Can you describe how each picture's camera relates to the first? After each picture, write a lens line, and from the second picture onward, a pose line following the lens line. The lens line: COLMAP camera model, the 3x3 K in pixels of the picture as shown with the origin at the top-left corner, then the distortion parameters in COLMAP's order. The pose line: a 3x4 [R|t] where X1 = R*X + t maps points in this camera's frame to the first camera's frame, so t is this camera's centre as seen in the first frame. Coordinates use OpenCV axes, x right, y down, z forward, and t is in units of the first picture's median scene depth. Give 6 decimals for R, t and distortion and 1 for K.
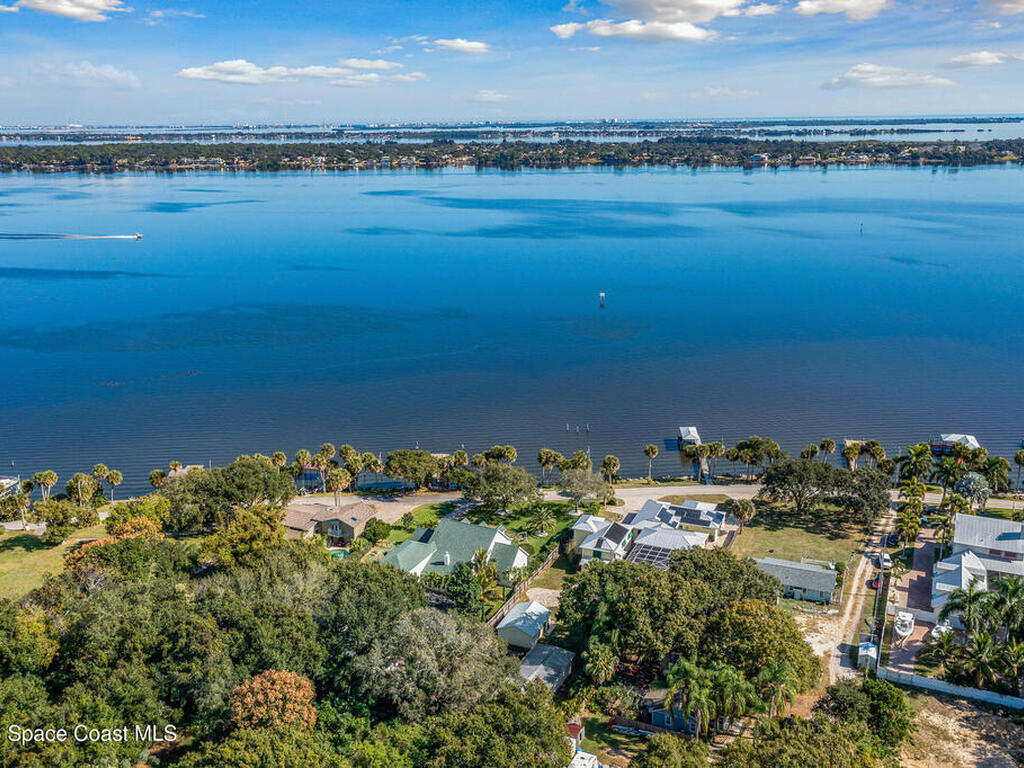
lens RADIAL K [[929.2, 0, 512.0], [0, 929.2, 384.0], [0, 0, 1]] dist [0.008664, 0.003802]
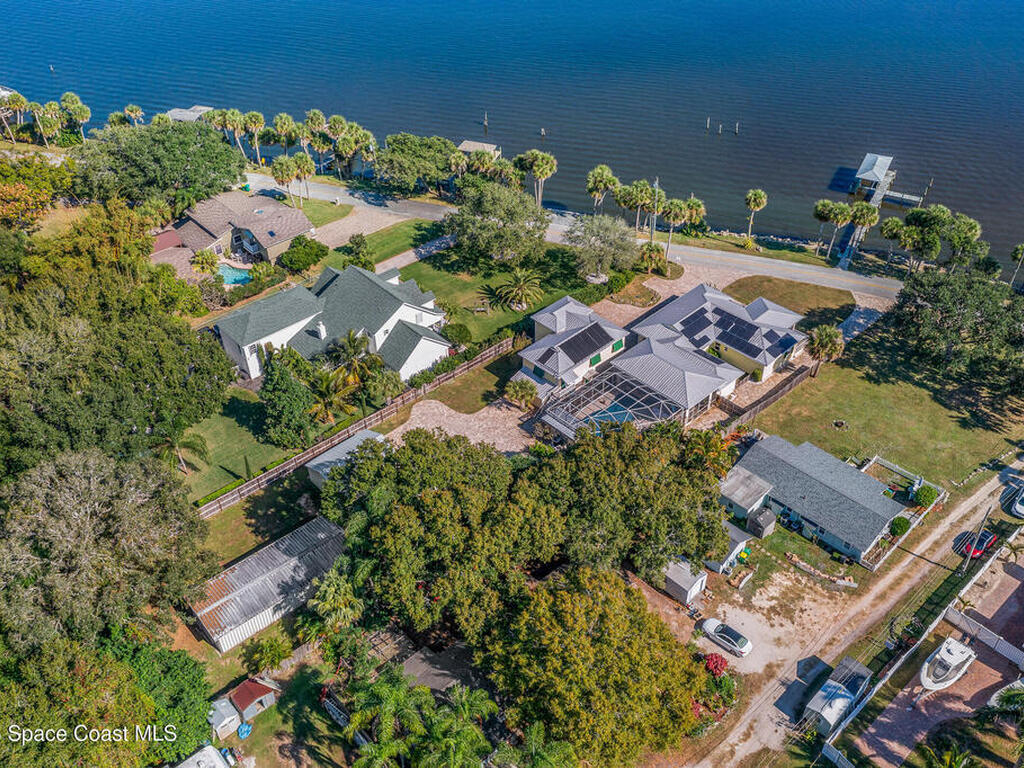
lens RADIAL K [[929.2, 0, 512.0], [0, 929.2, 384.0], [0, 0, 1]] dist [0.008664, 0.003802]
pose [[0.918854, 0.245081, -0.309261, 0.257711], [-0.098244, 0.901145, 0.422239, -0.075811], [0.382172, -0.357593, 0.852099, 0.404729]]
